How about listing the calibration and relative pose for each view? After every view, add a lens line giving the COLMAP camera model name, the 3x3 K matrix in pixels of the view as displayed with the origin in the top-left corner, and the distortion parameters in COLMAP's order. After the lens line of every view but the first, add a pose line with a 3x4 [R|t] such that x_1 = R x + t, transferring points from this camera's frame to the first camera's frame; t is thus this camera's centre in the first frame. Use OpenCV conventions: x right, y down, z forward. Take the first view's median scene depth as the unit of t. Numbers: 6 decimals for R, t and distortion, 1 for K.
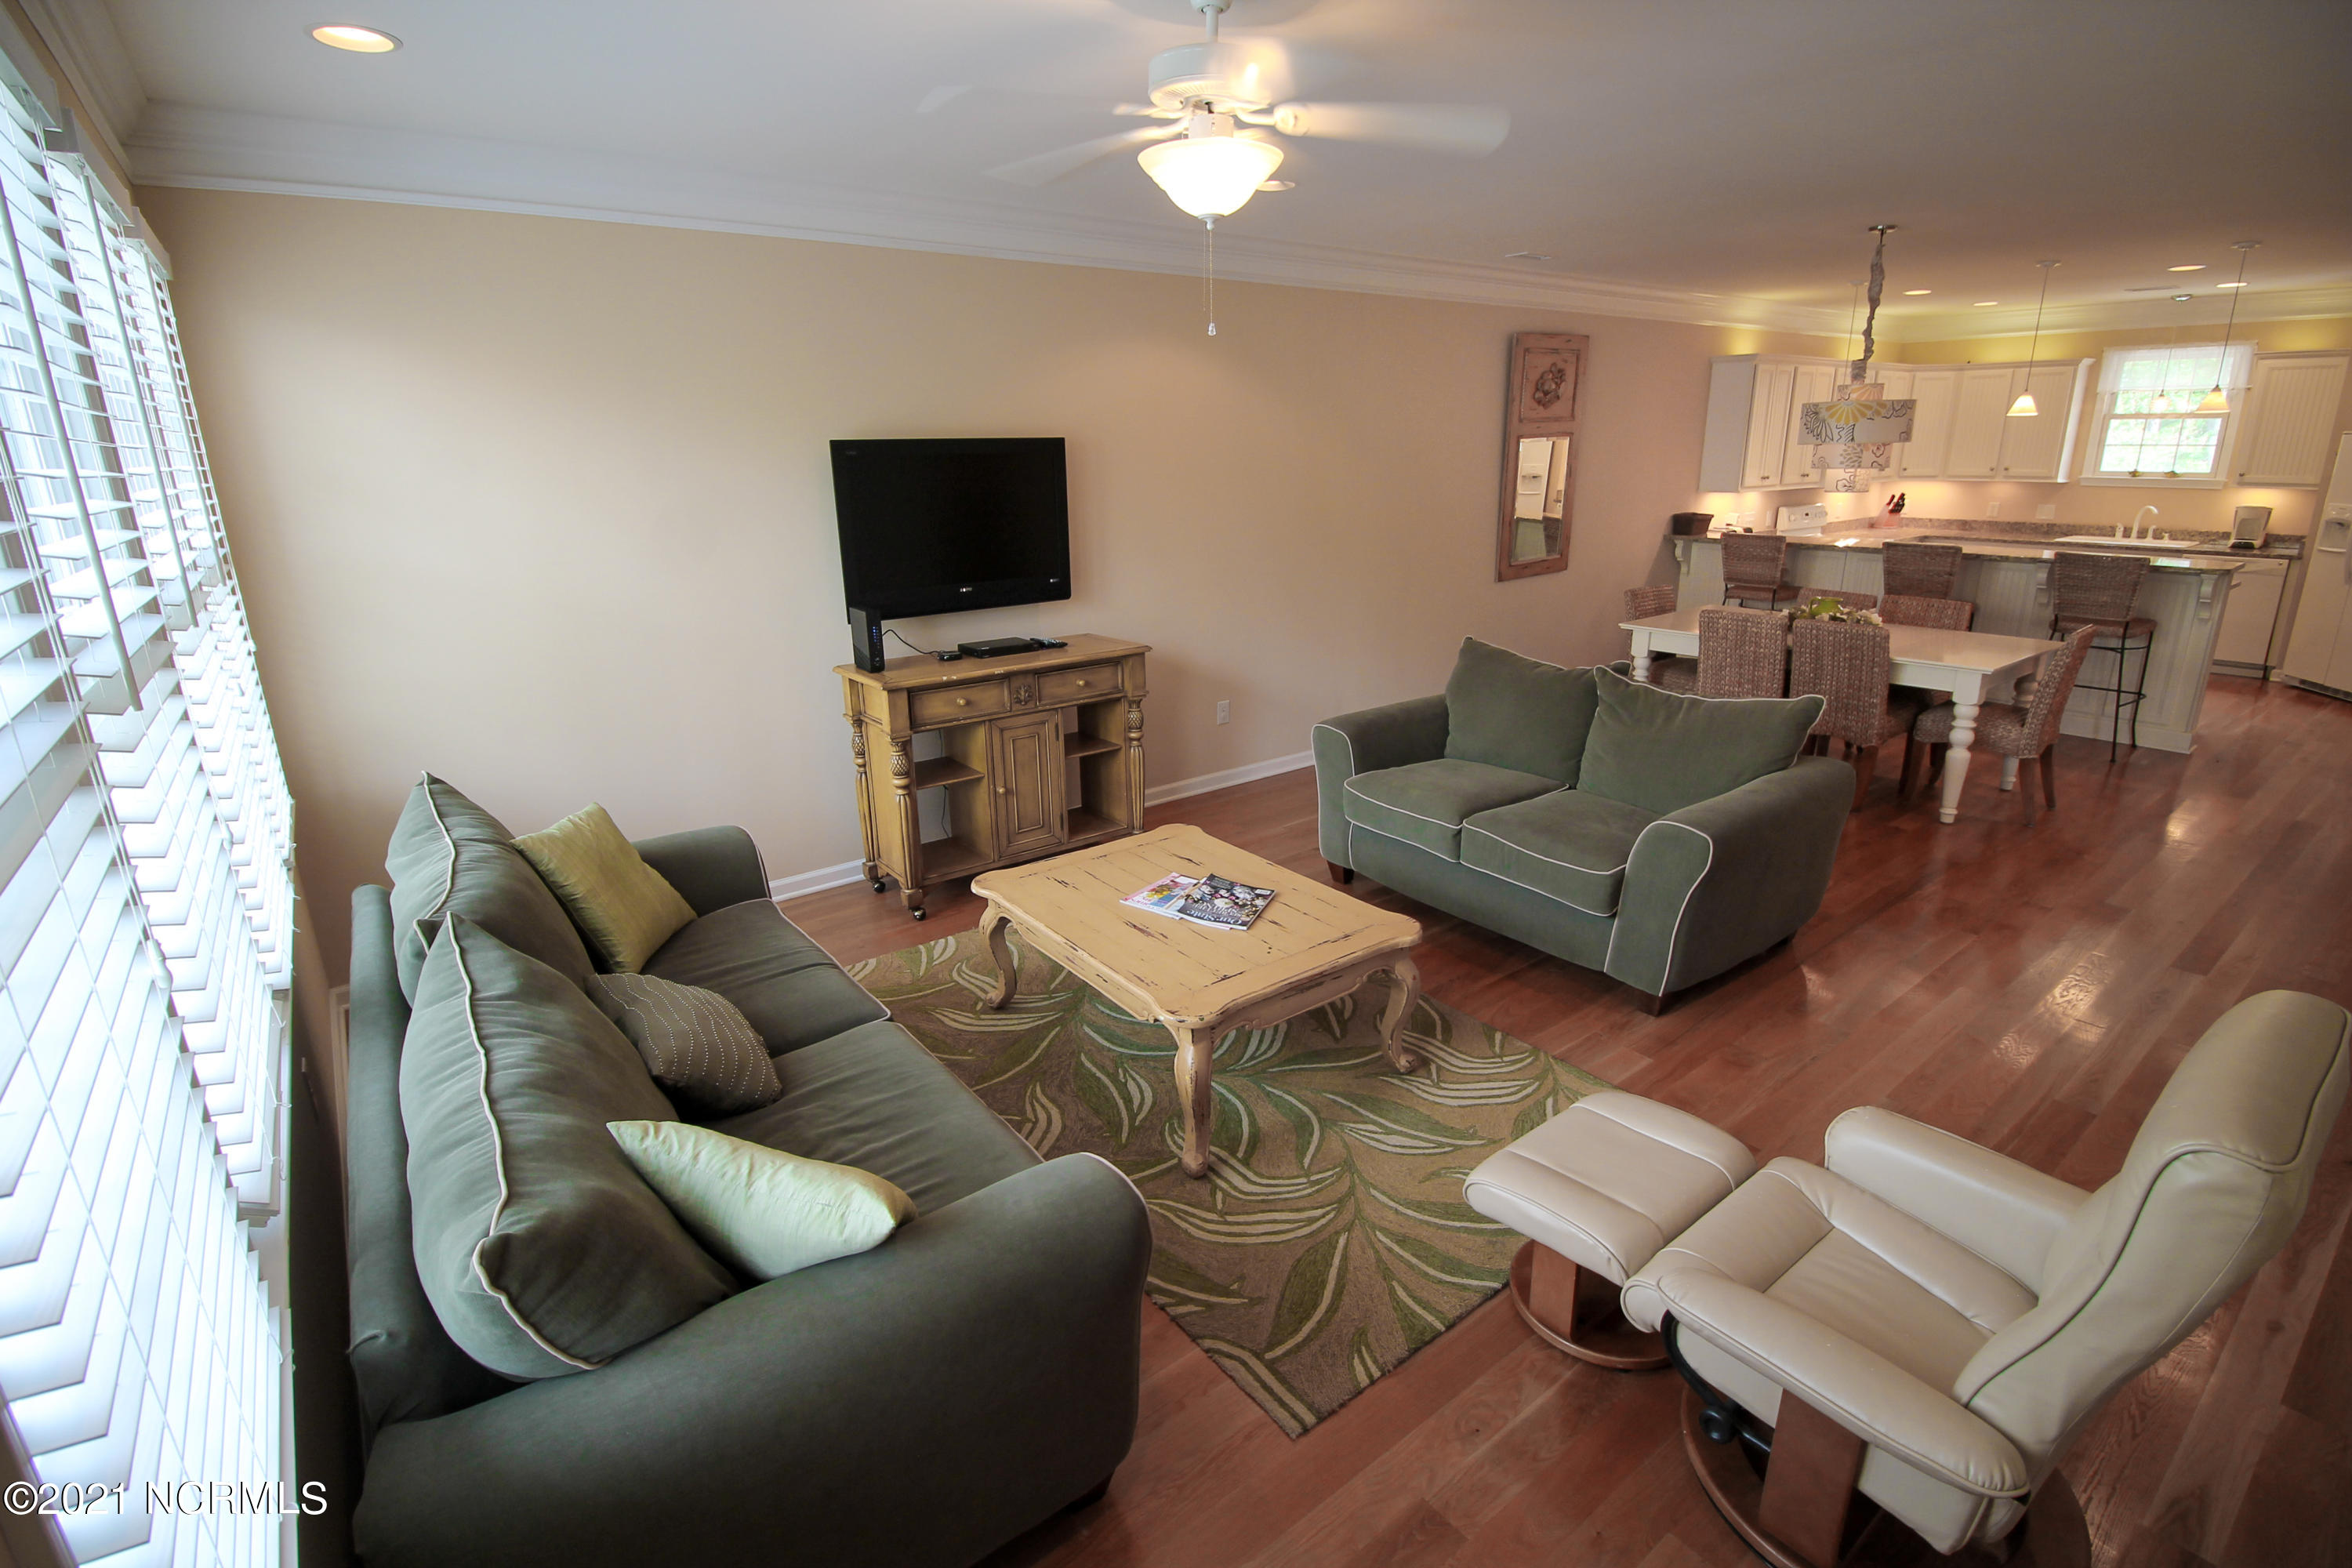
lens RADIAL K [[1109.3, 0, 1177.9], [0, 1109.3, 770.5], [0, 0, 1]] dist [-0.018033, -0.002805]
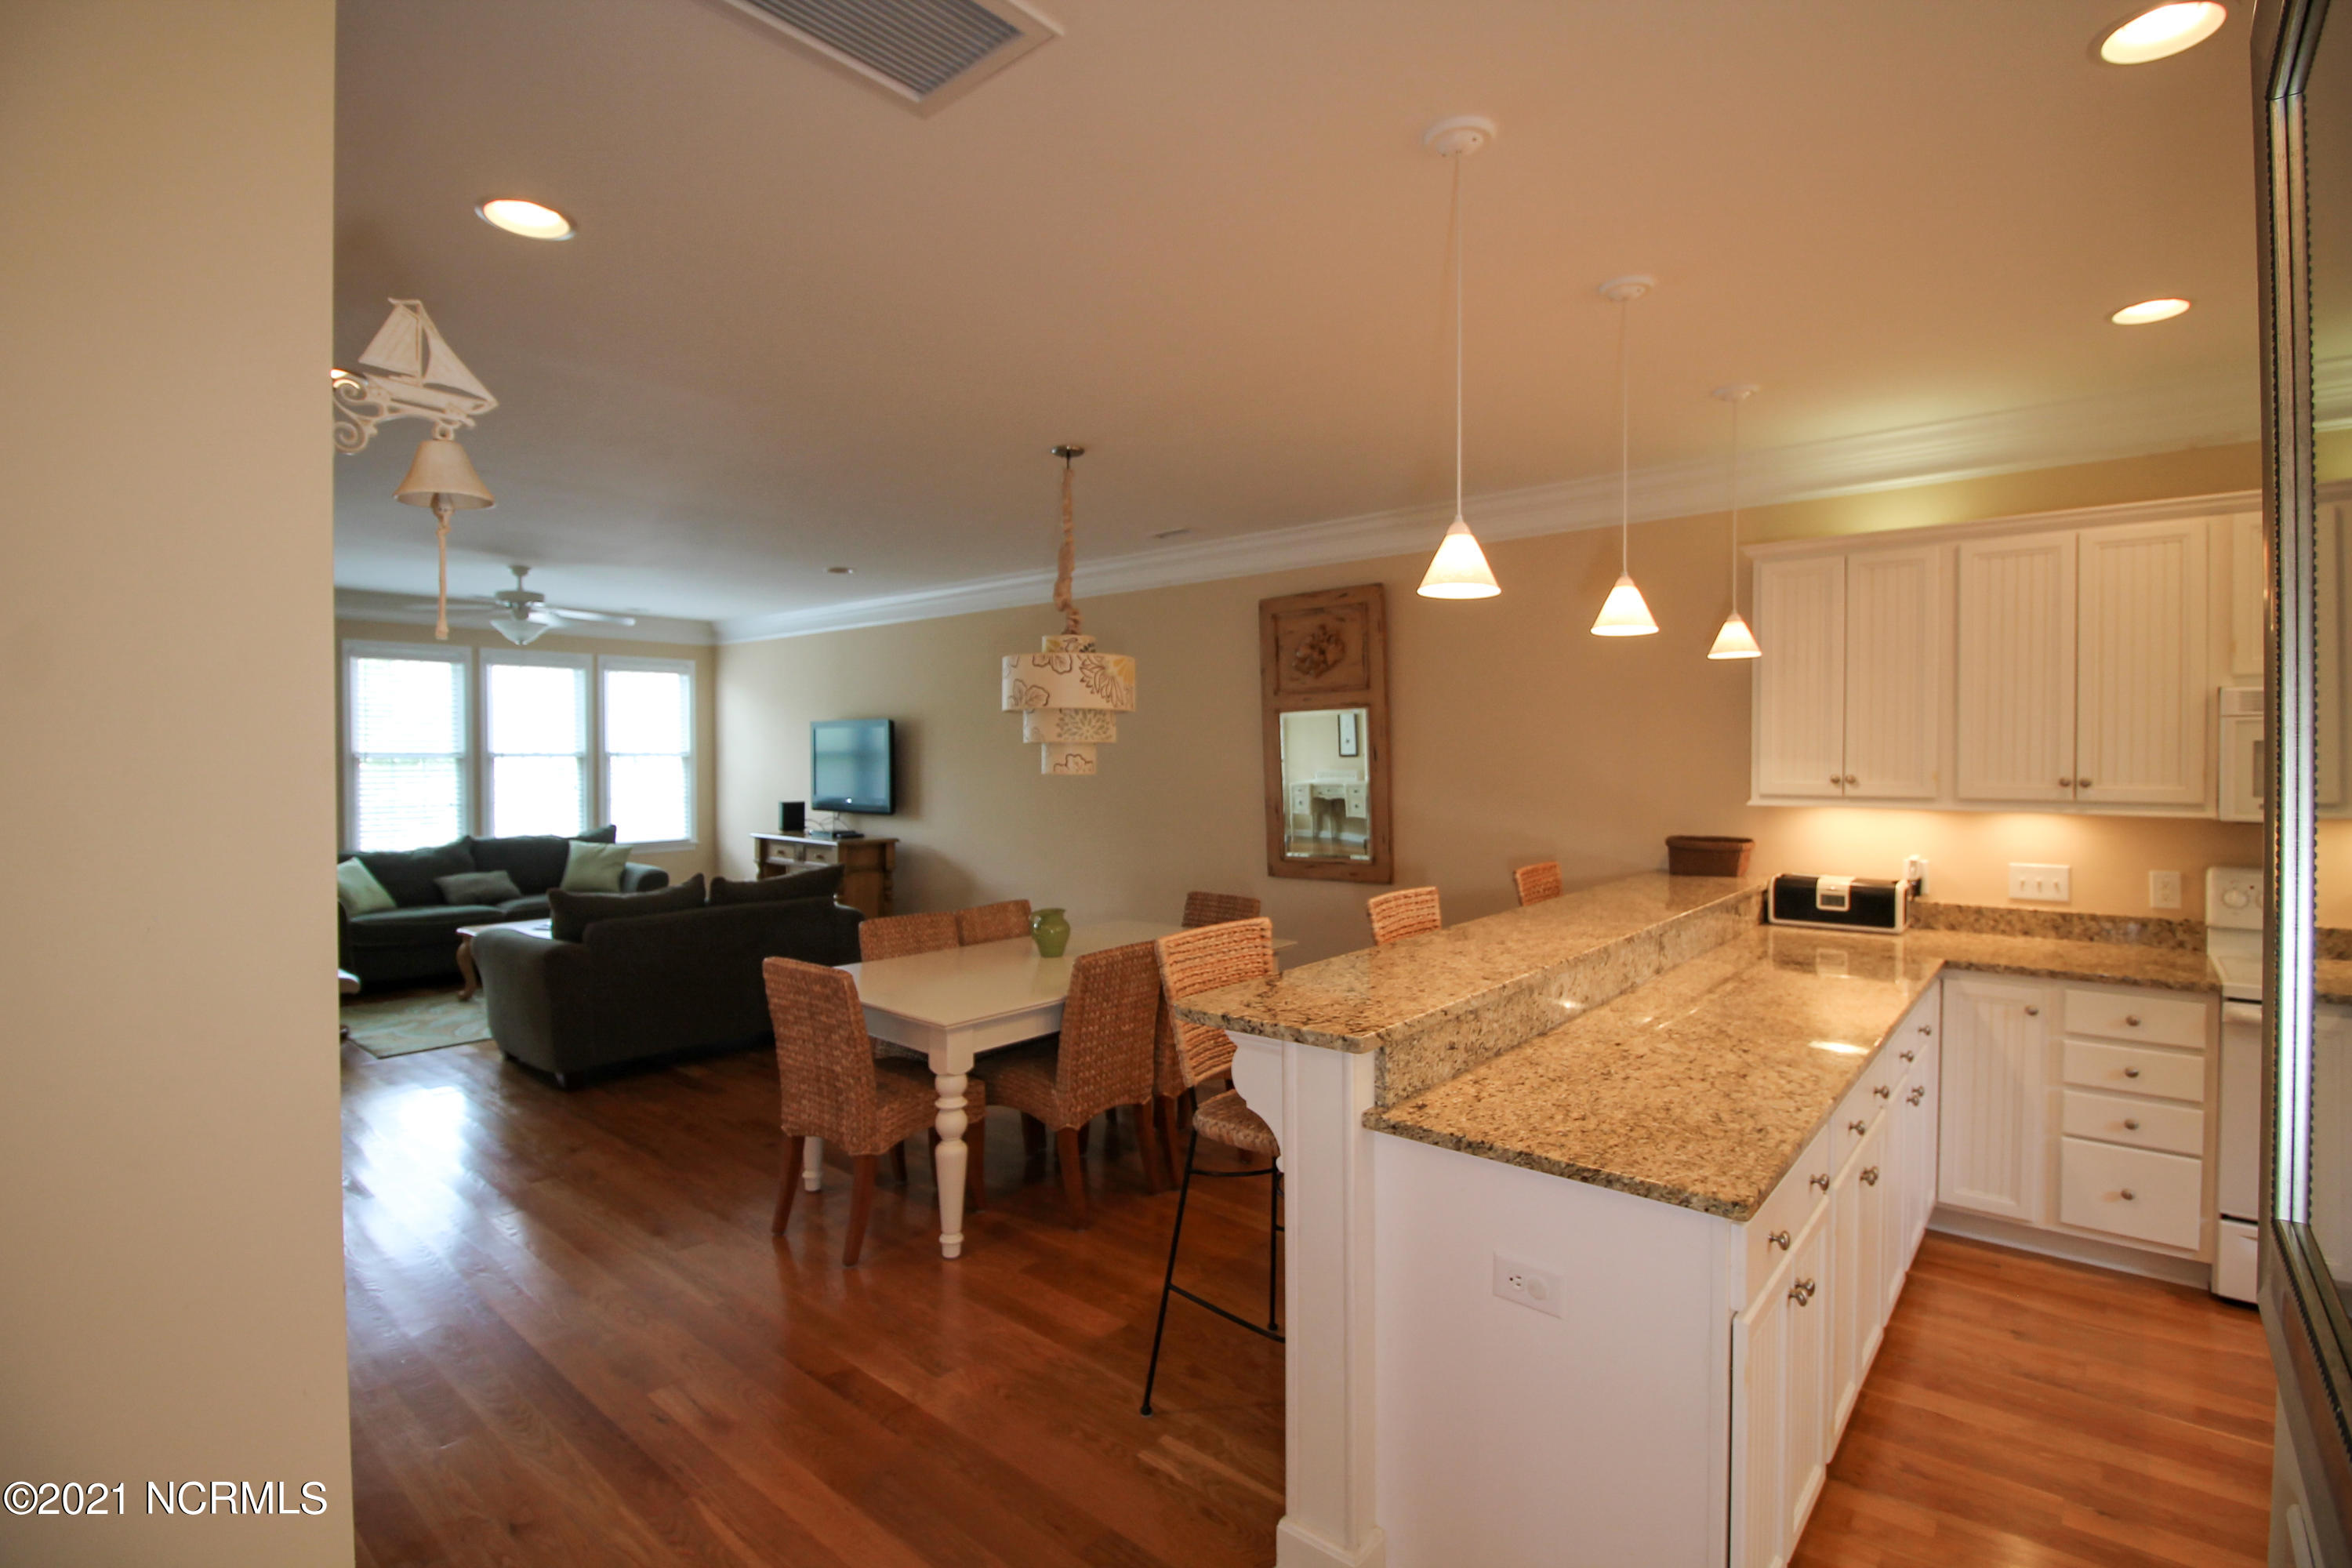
lens RADIAL K [[1109.3, 0, 1176.0], [0, 1109.3, 781.6], [0, 0, 1]] dist [-0.018033, -0.002805]
pose [[0.190332, 0.043174, -0.980770, 0.929433], [-0.279908, 0.959951, -0.012062, -0.175768], [0.940970, 0.276821, 0.194794, 0.626569]]
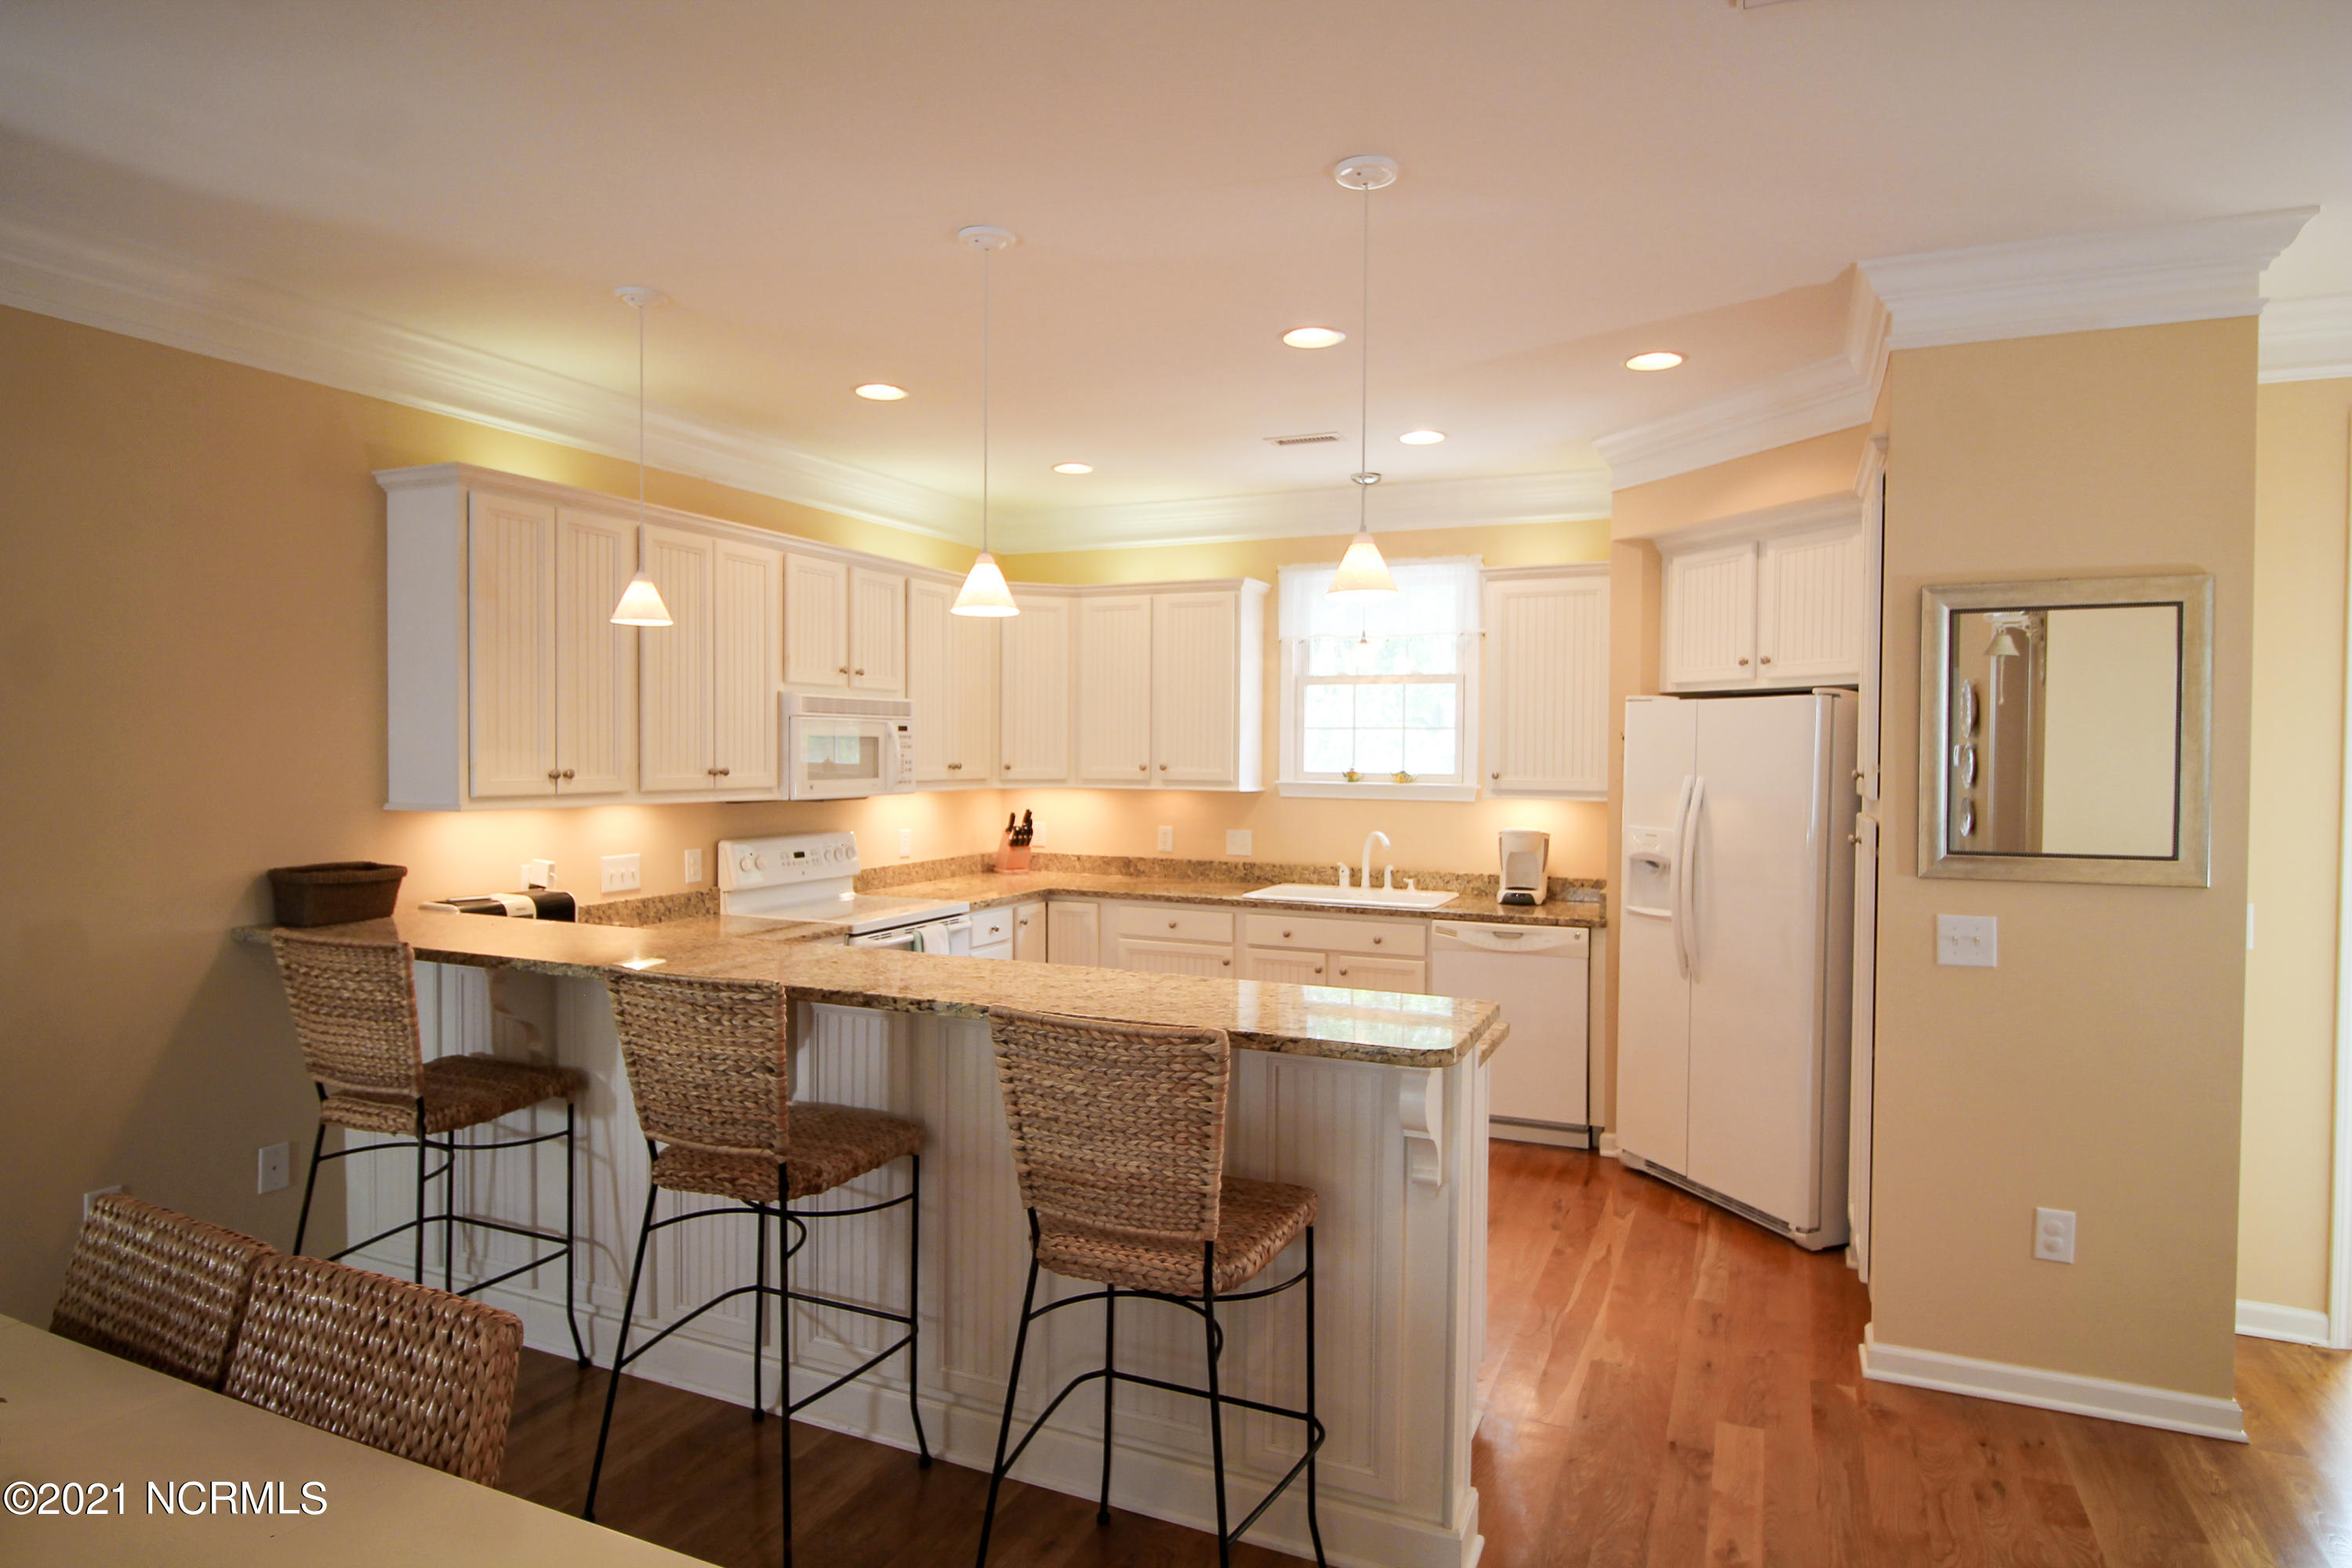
lens RADIAL K [[1317.5, 0, 1170.5], [0, 1317.5, 781.6], [0, 0, 1]] dist [-0.004233, -0.004189]
pose [[0.882952, 0.014860, 0.469228, 0.496264], [0.109739, 0.965276, -0.237067, -0.122952], [-0.456457, 0.260811, 0.850661, 0.482767]]
